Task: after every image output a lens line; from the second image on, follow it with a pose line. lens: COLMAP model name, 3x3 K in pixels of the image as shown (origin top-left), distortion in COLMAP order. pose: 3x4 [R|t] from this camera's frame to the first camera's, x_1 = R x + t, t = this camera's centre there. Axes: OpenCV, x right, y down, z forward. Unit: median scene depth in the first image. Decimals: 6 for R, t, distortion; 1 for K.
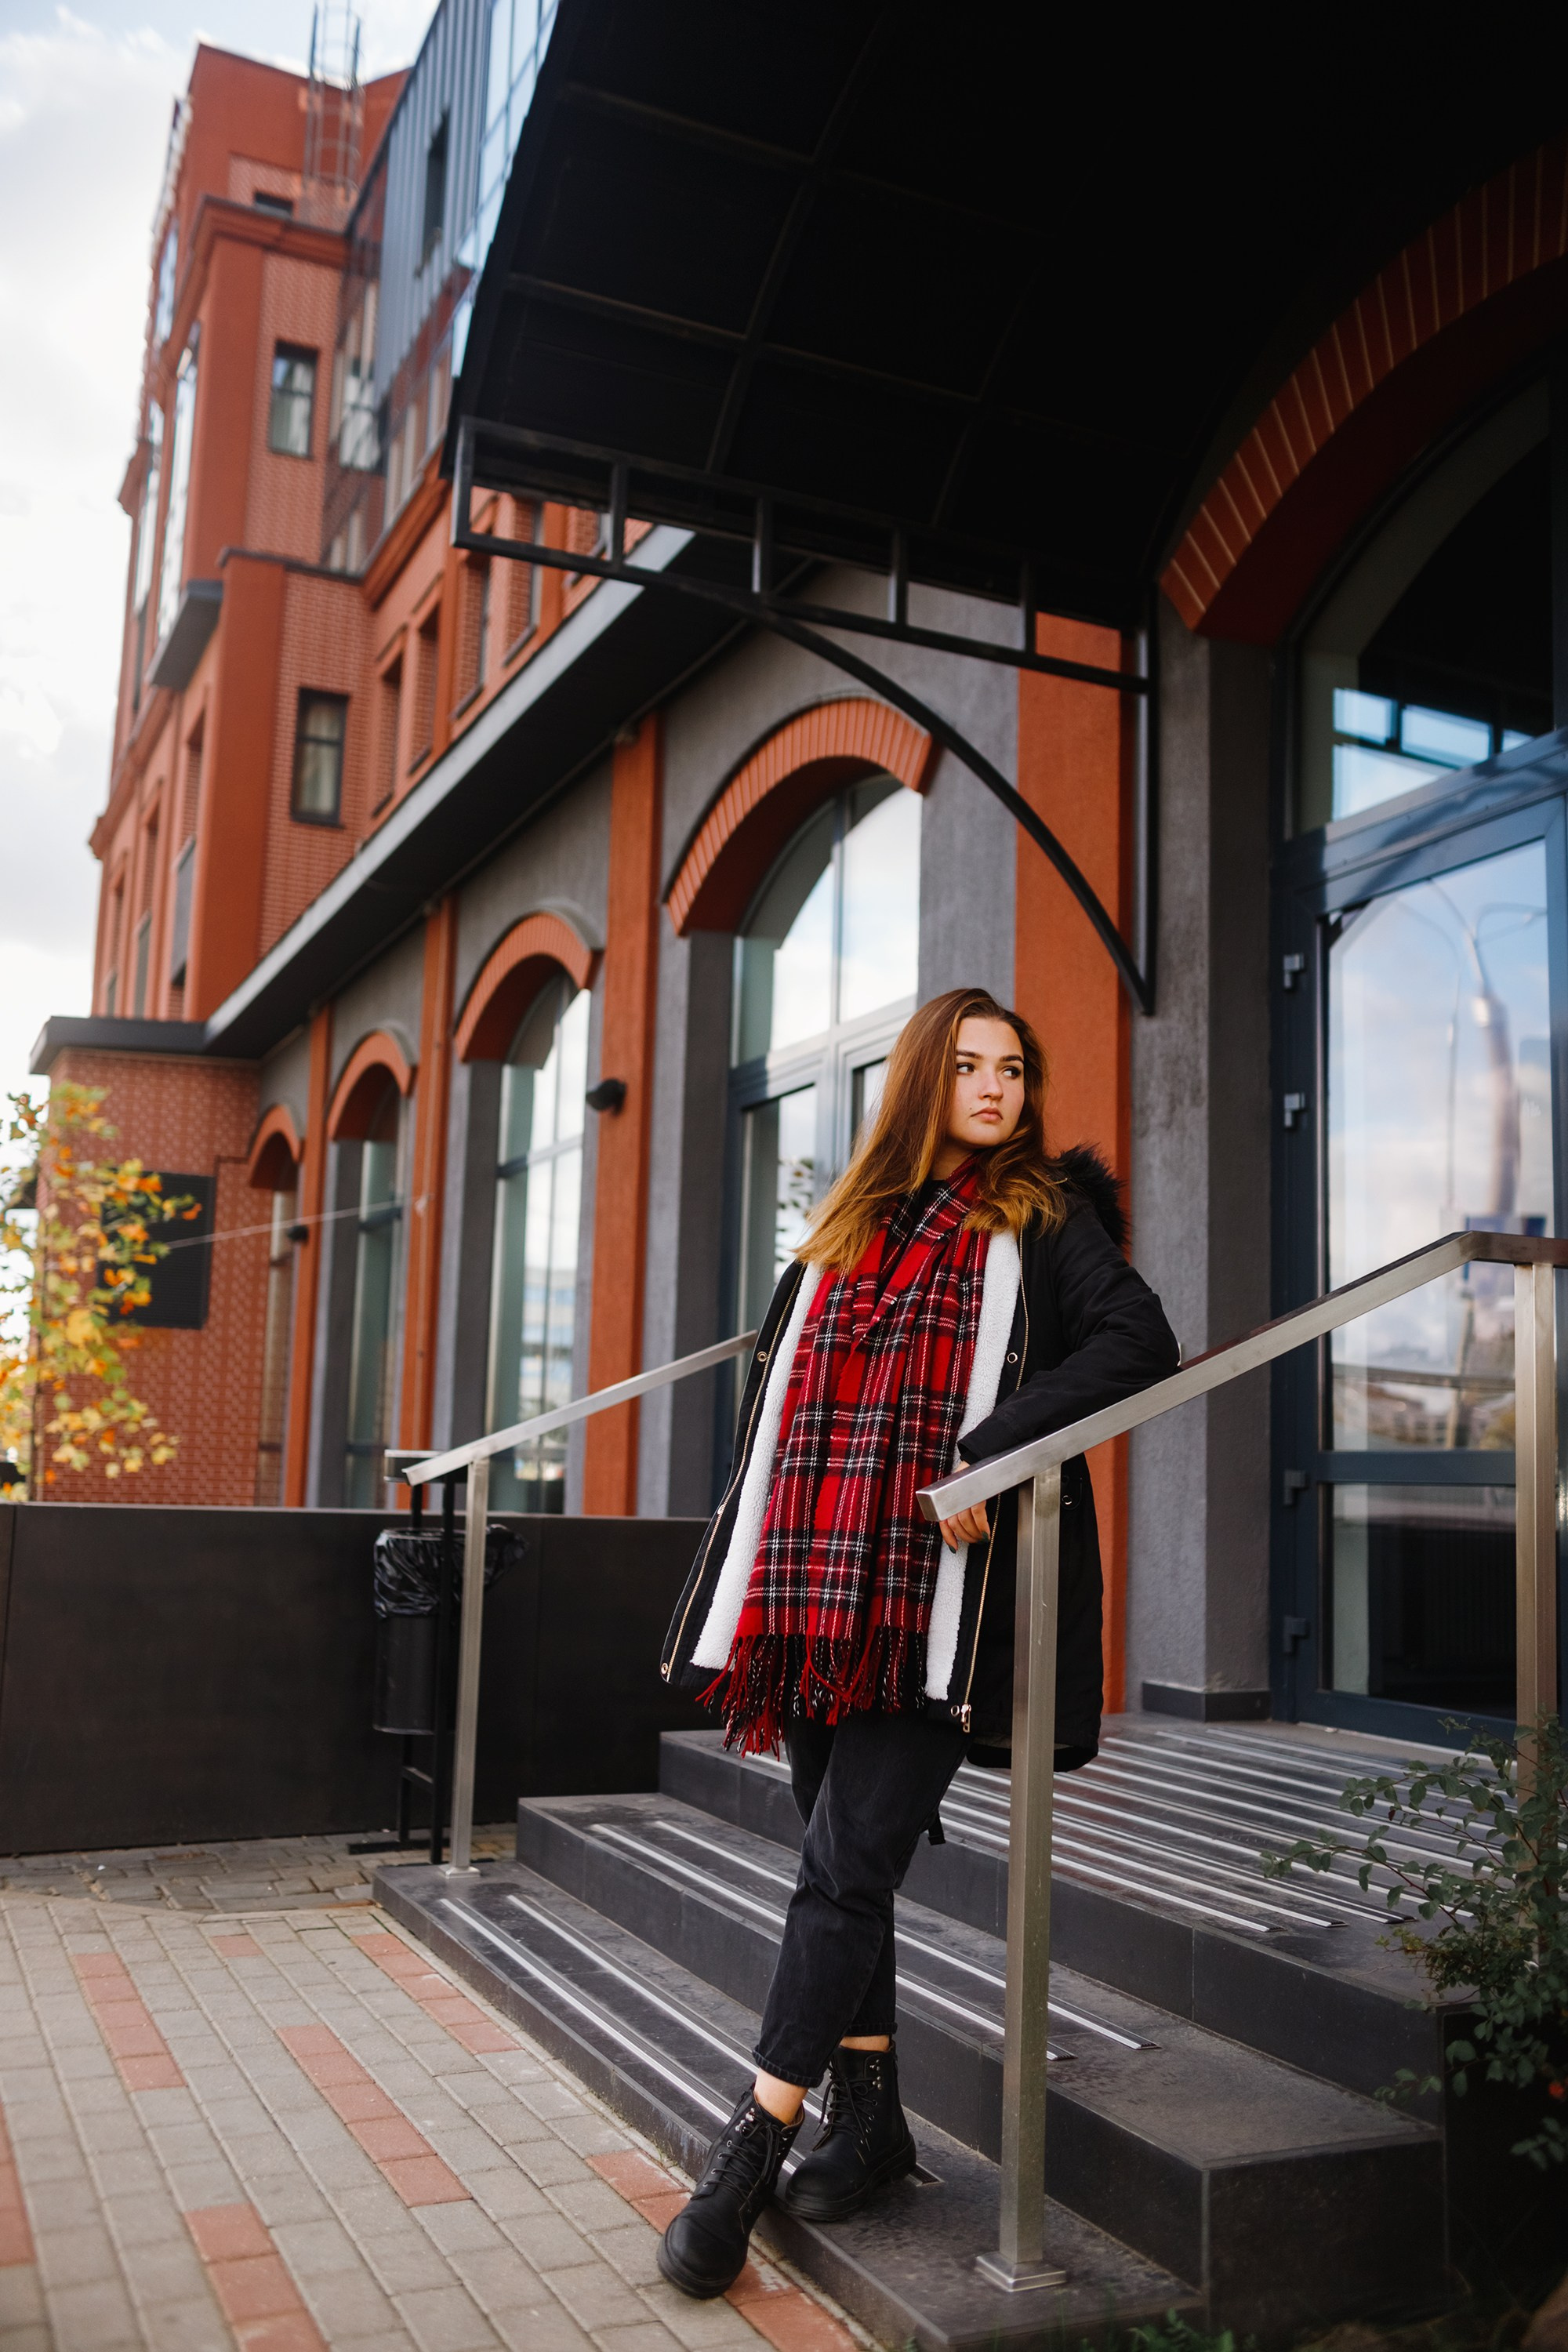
lens RADIAL K [[2050.1, 0, 784.0], [0, 2050.1, 1176.0], [0, 0, 1]] dist [-0.049178, 0.138816]
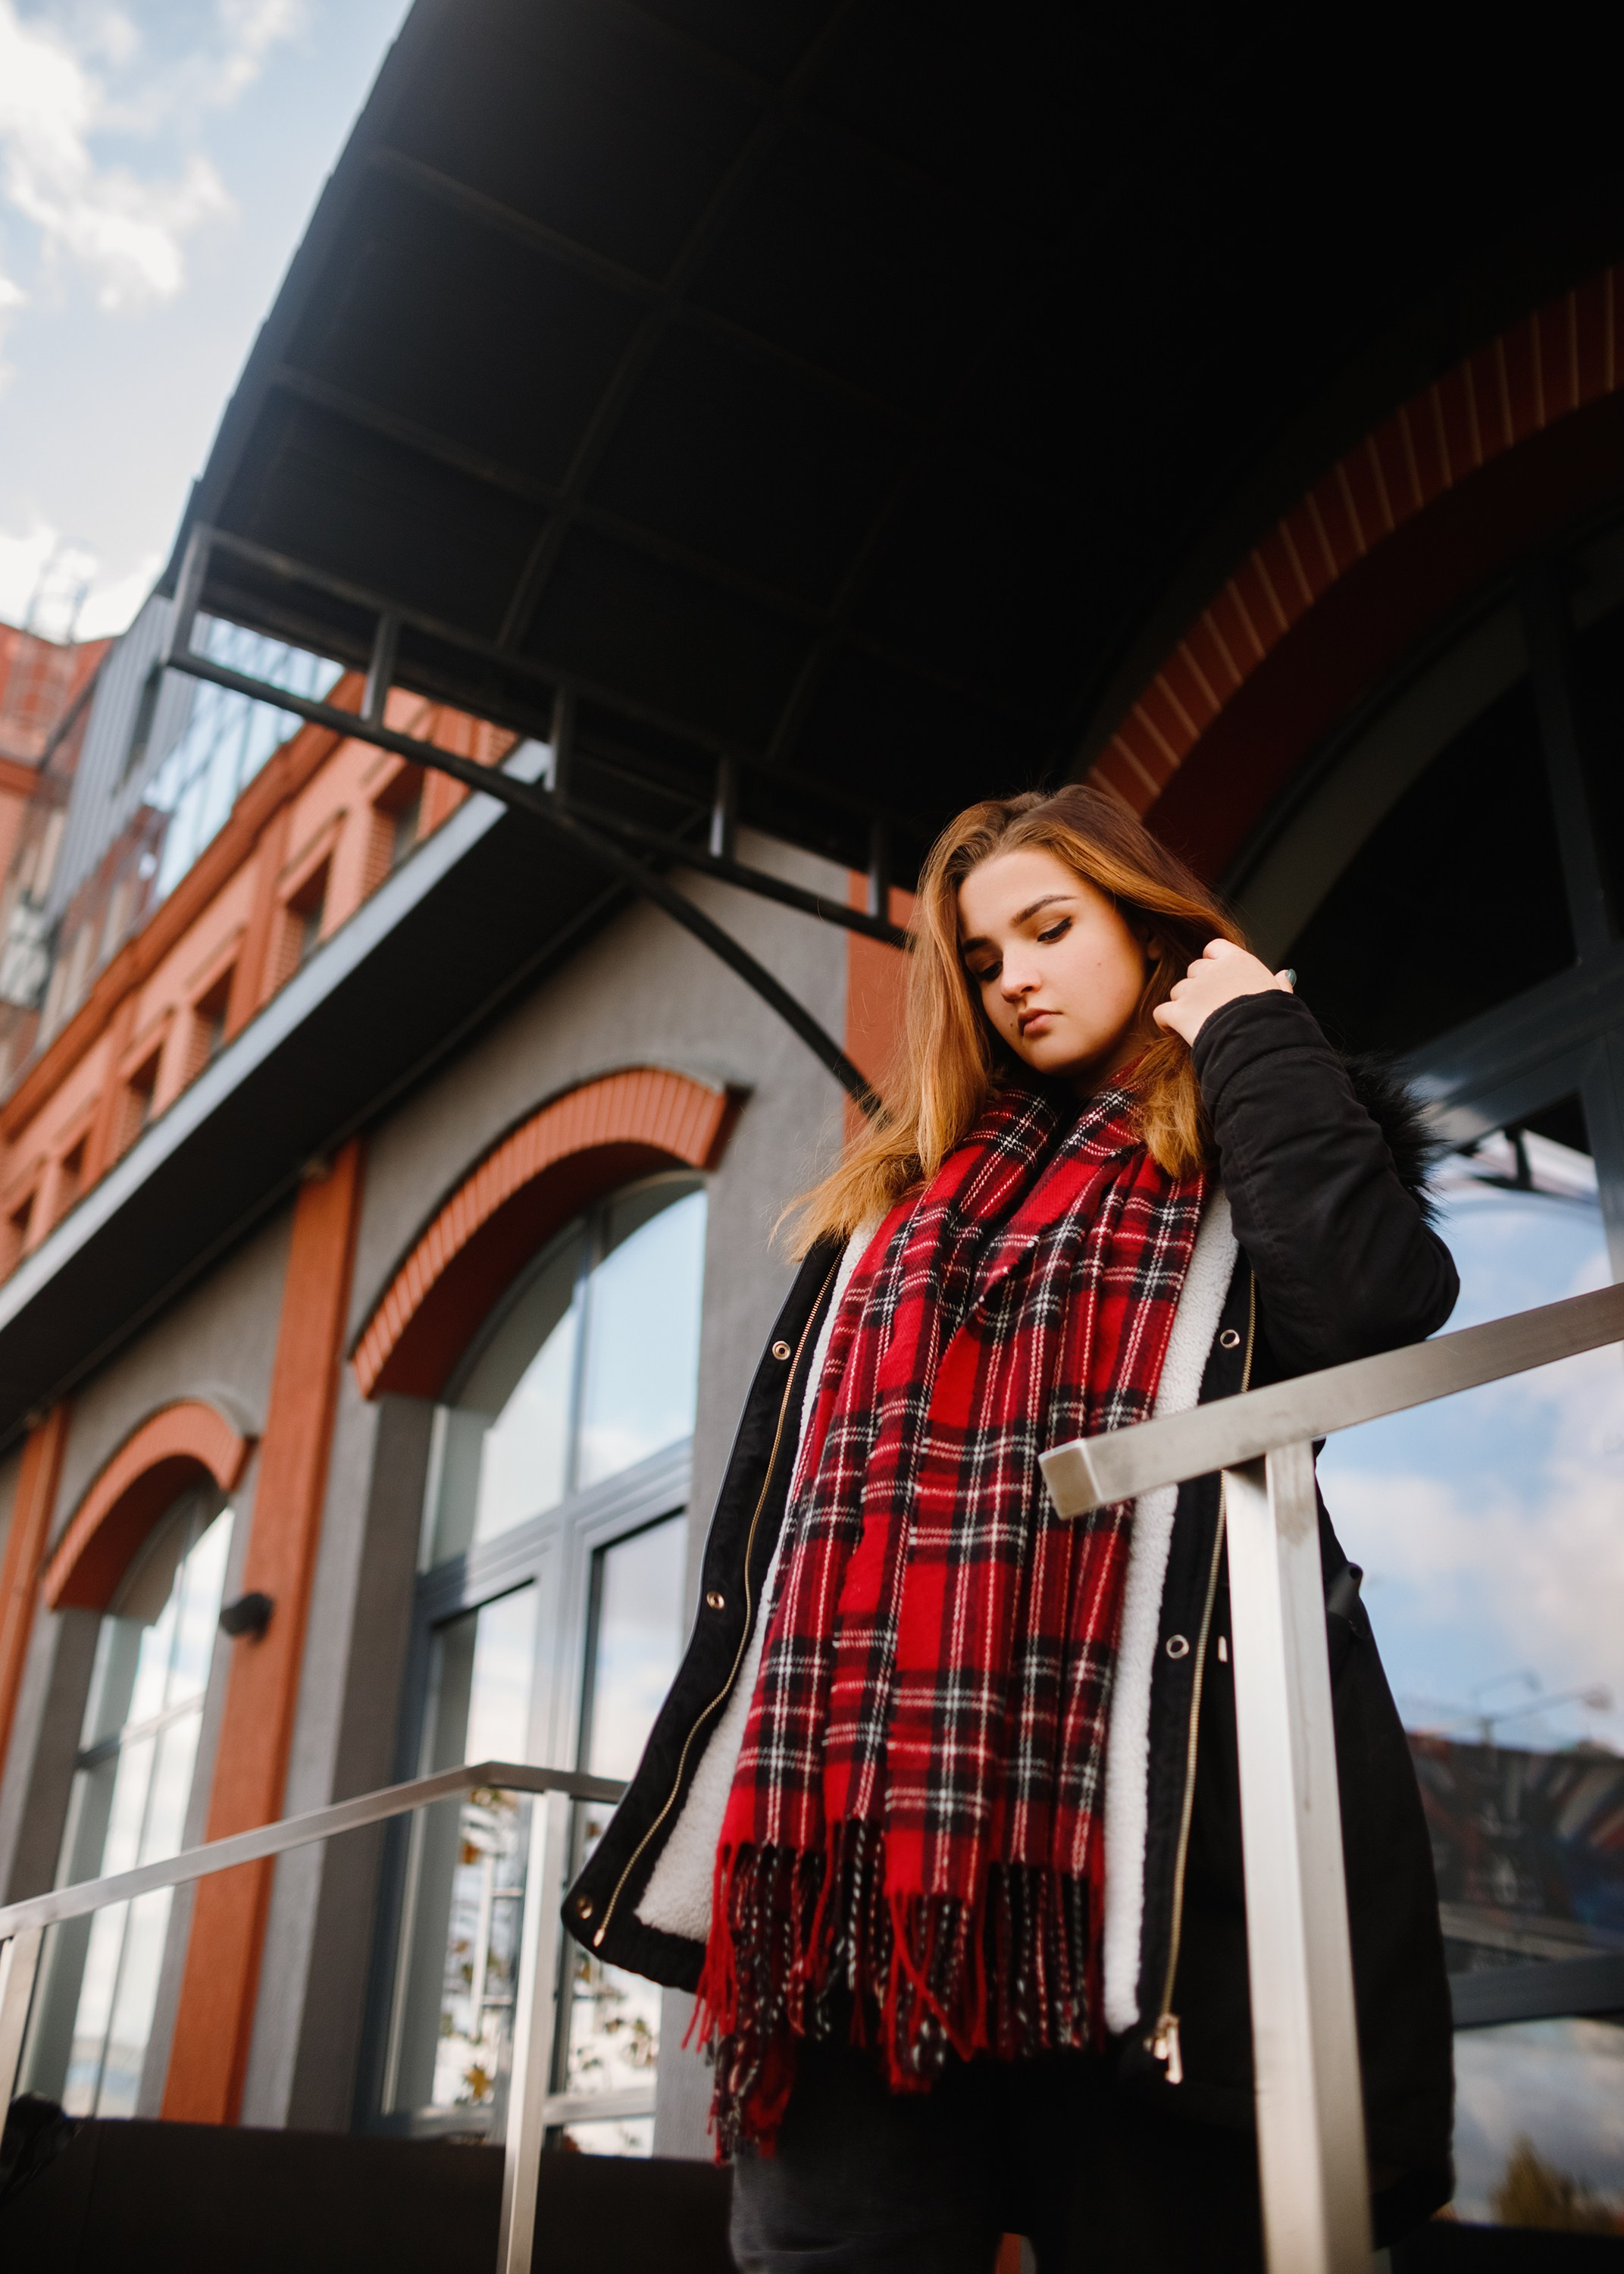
lens RADIAL K [[2038.6, 0, 812.0], [0, 2038.6, 1137.0], [0, 0, 1]] dist [-0.007082, -0.002164]
pose [[0.981055, 0.072952, 0.179469, -0.026116], [-0.001340, 0.928922, -0.370272, 0.068233], [-0.193725, 0.363017, 0.911422, 0.181639]]
